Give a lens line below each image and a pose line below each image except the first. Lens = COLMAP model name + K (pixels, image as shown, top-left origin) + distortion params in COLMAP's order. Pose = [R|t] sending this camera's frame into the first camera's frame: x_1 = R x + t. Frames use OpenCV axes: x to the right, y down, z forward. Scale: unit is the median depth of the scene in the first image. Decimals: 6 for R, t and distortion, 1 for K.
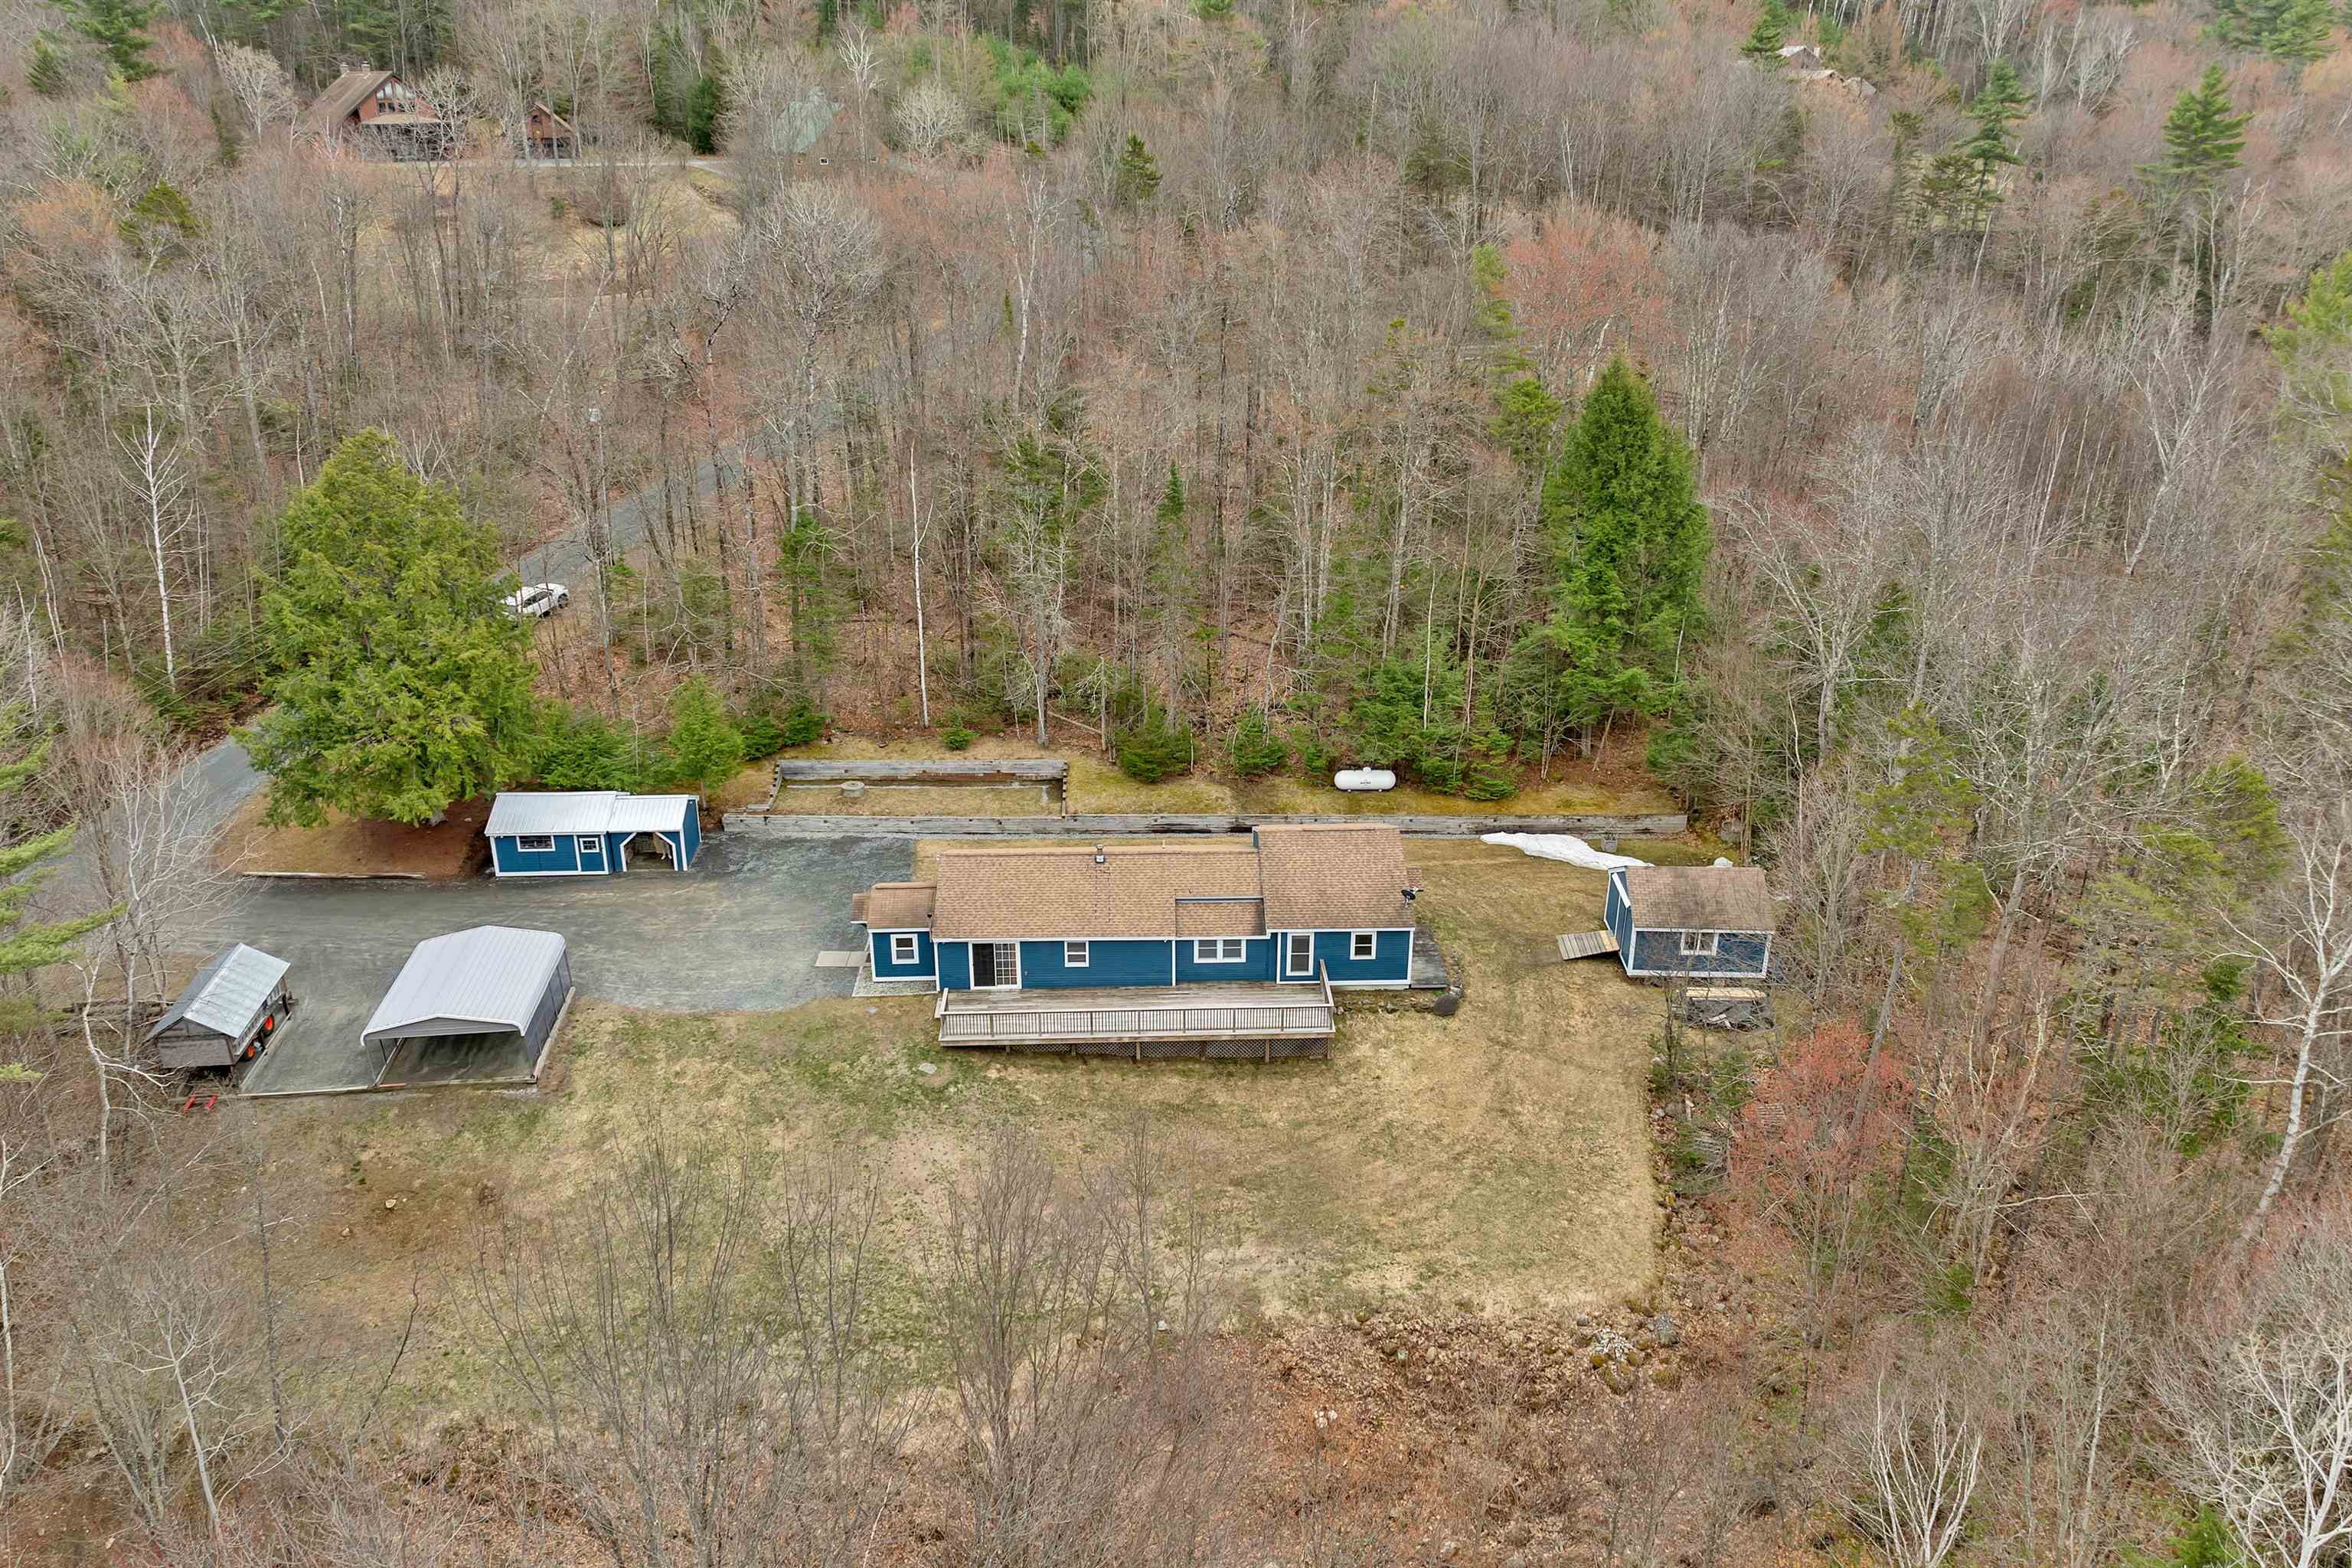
lens RADIAL K [[1703.0, 0, 1230.4], [0, 1703.0, 775.2], [0, 0, 1]] dist [-0.035019, -0.001652]
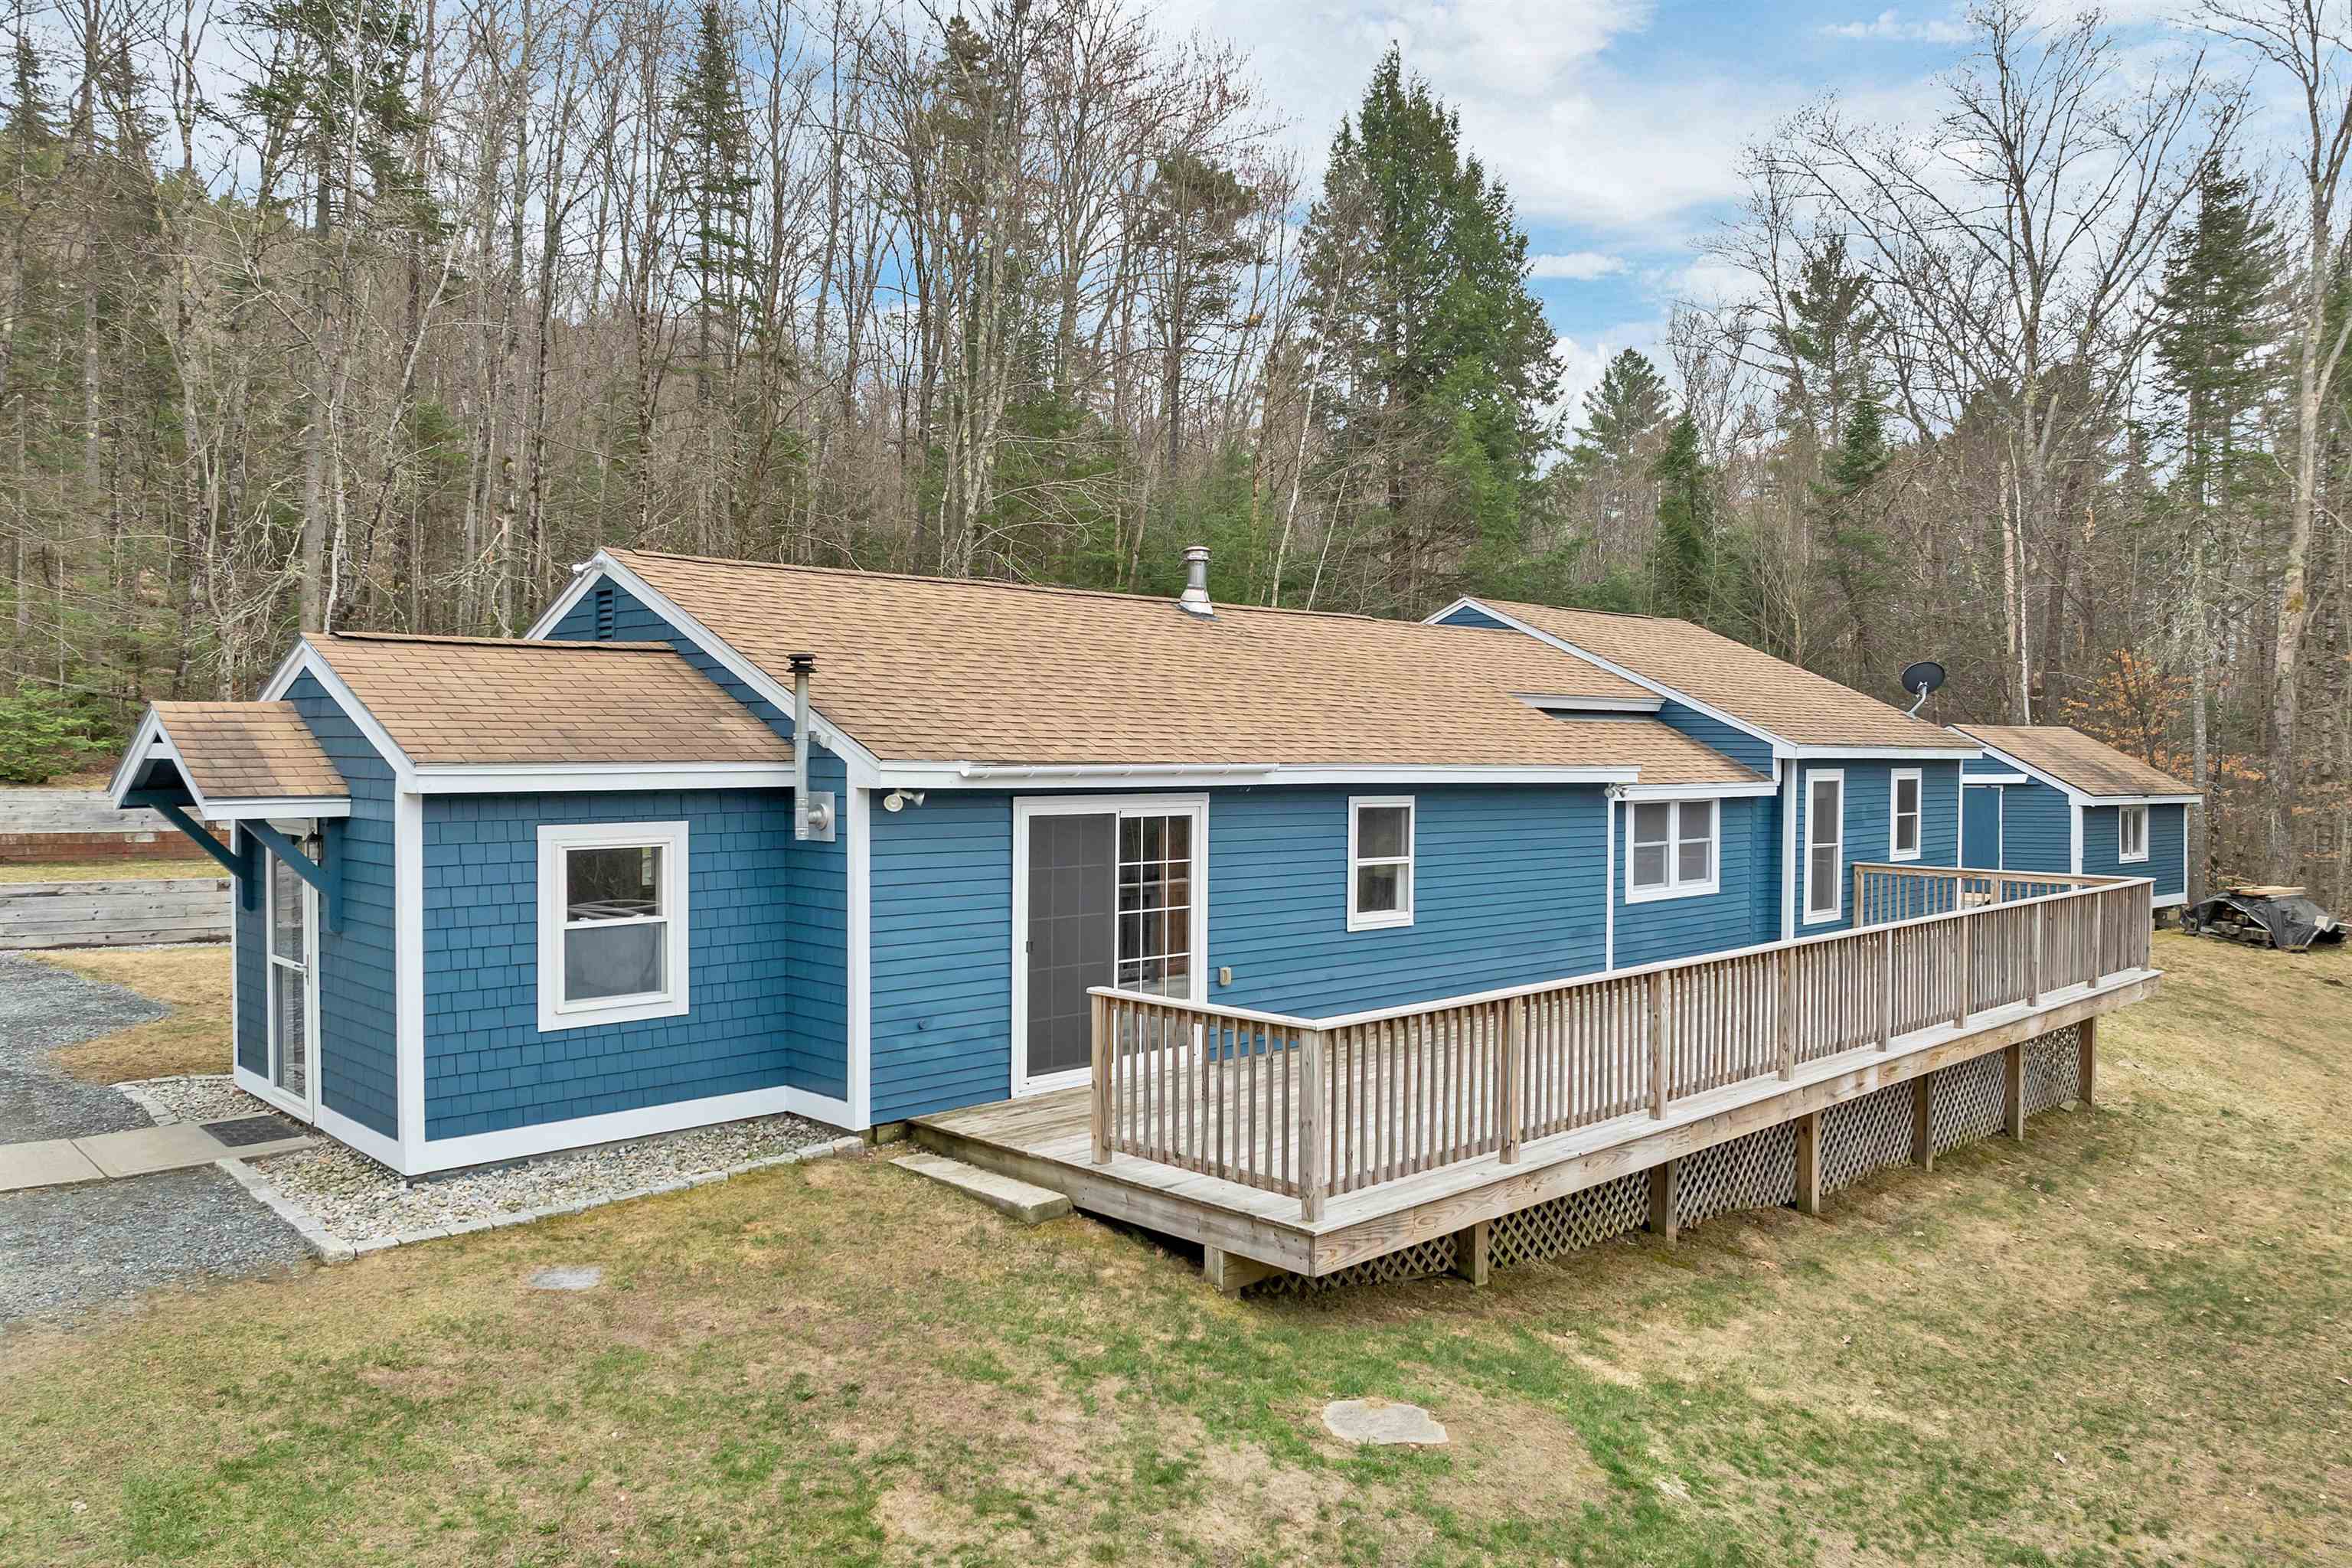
lens RADIAL K [[1703.0, 0, 1230.4], [0, 1703.0, 775.2], [0, 0, 1]] dist [-0.035019, -0.001652]
pose [[0.744337, -0.019106, 0.667531, -0.257261], [0.255695, 0.931570, -0.258451, 0.146923], [-0.616914, 0.363059, 0.698287, 0.842595]]
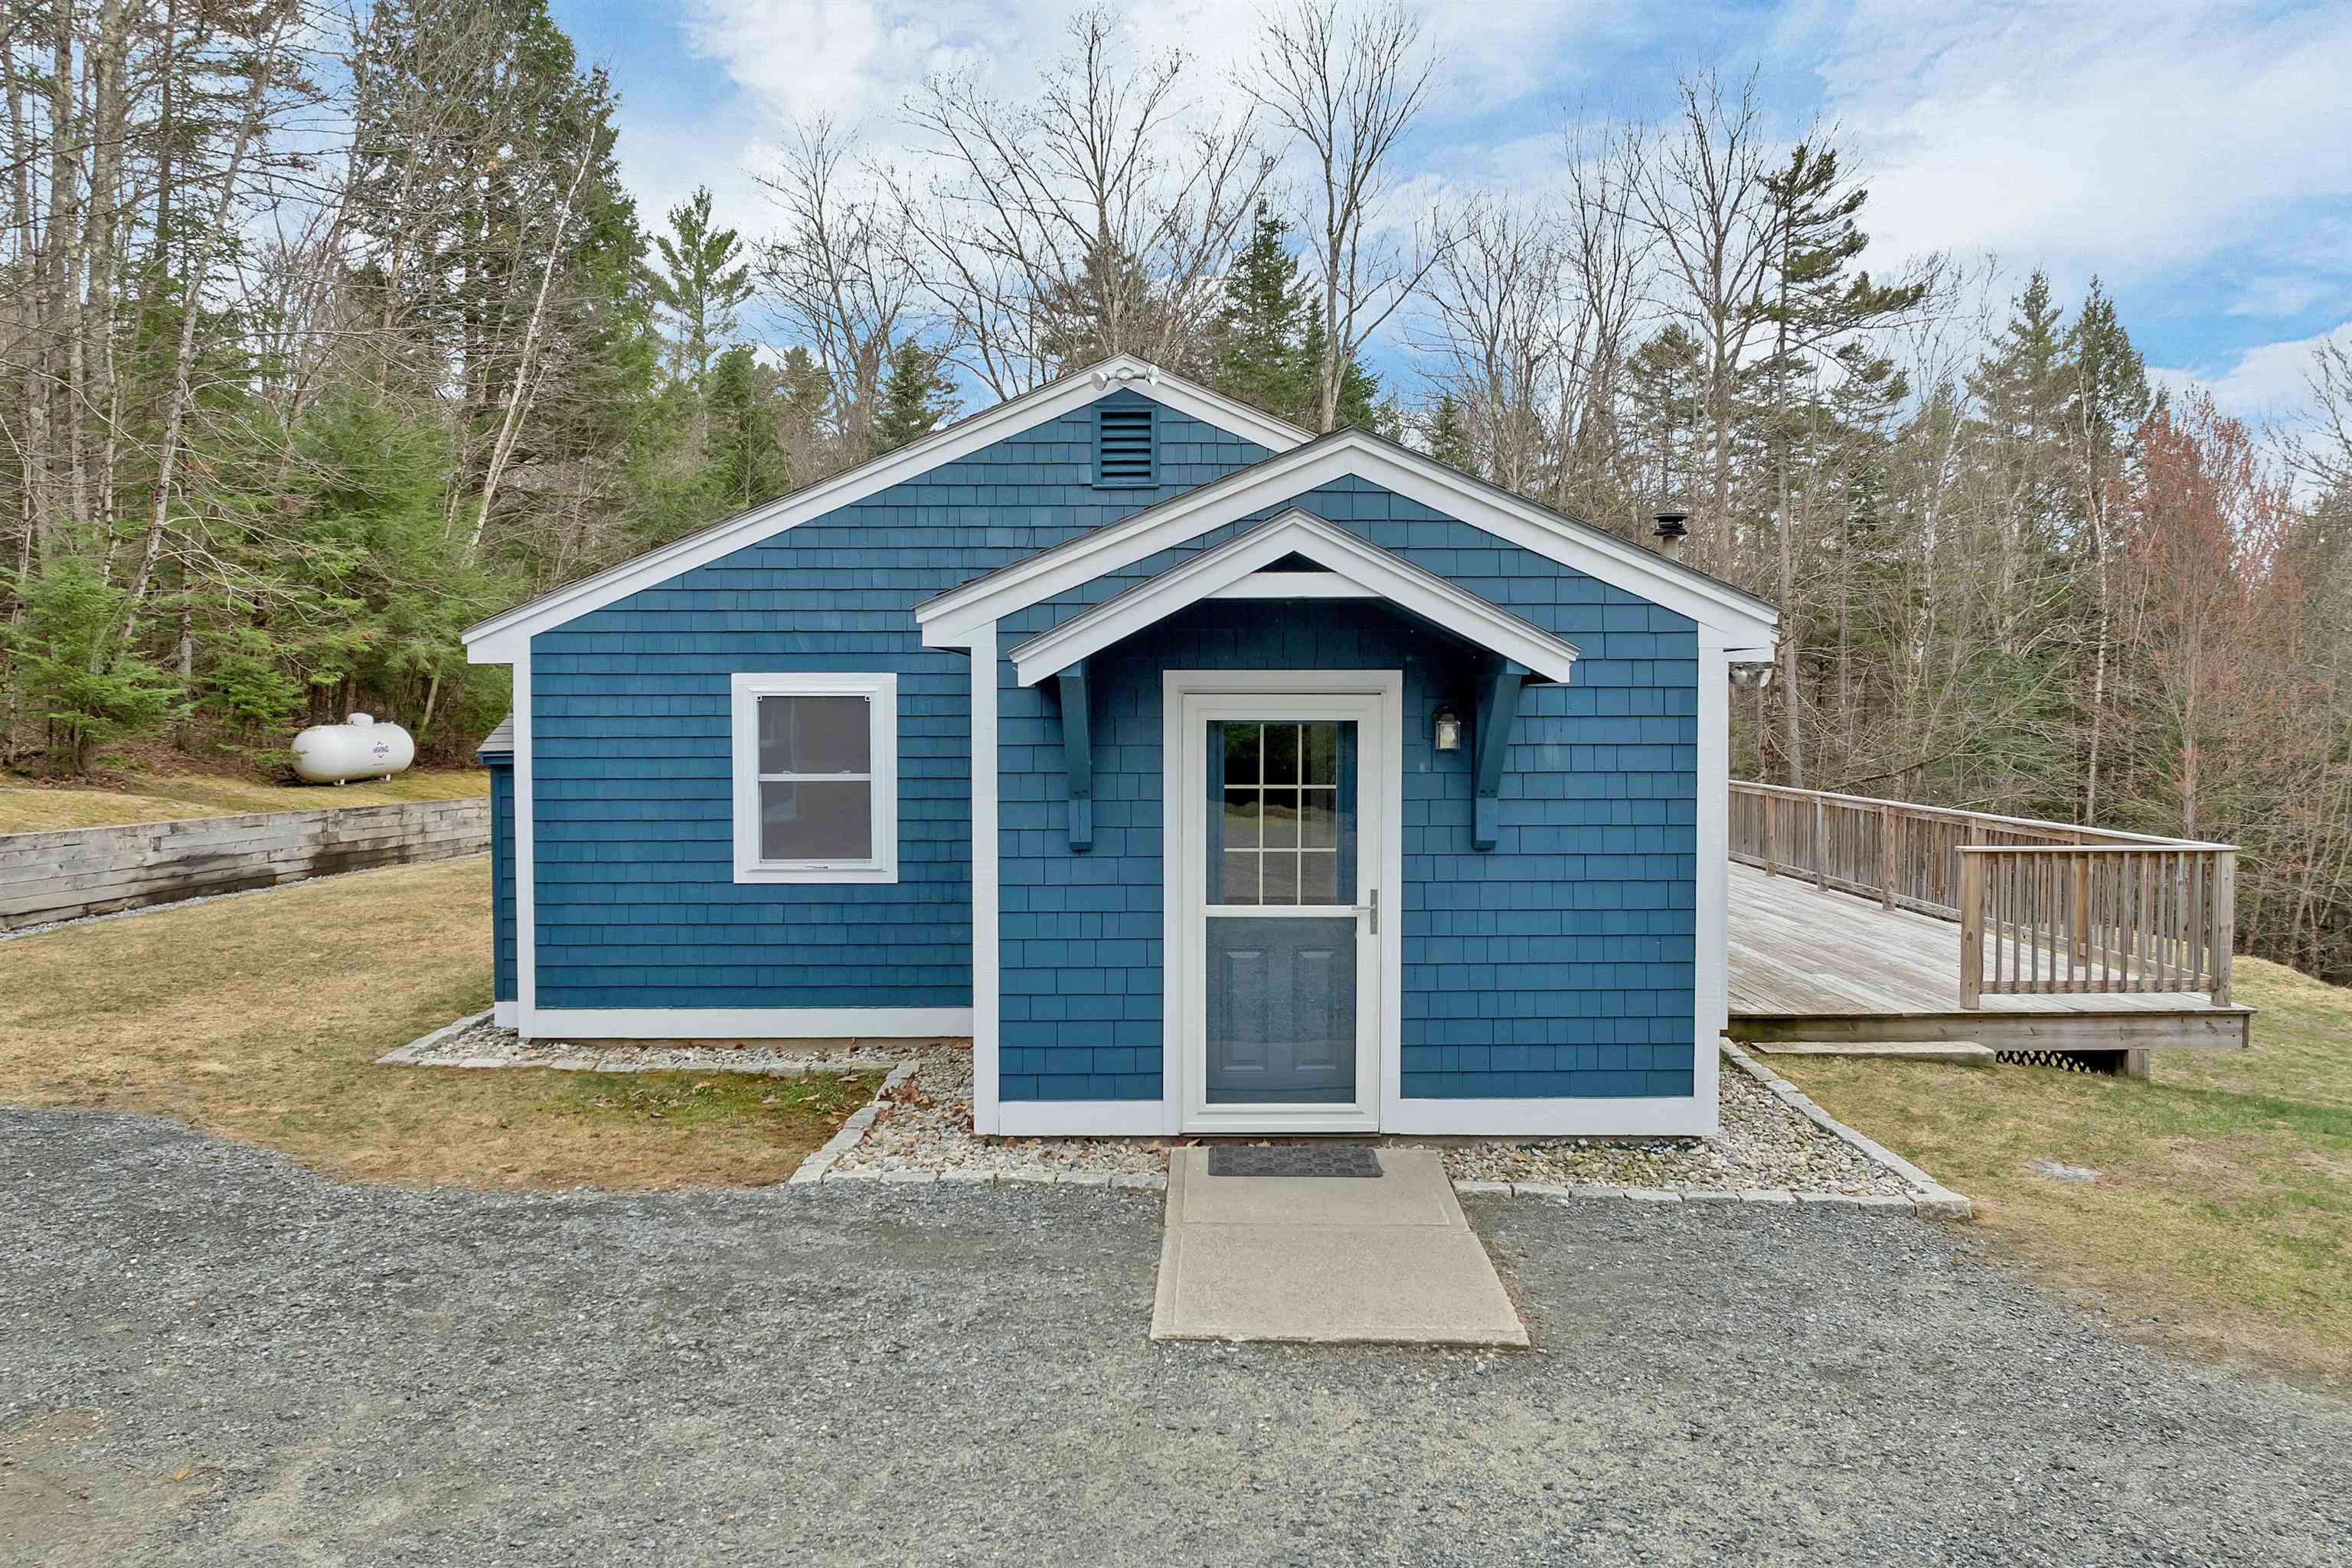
lens RADIAL K [[1703.0, 0, 1230.4], [0, 1703.0, 775.2], [0, 0, 1]] dist [-0.035019, -0.001652]
pose [[0.038826, -0.049004, 0.998044, -0.332241], [0.381464, 0.923880, 0.030523, 0.081836], [-0.923568, 0.379532, 0.054564, 1.023006]]
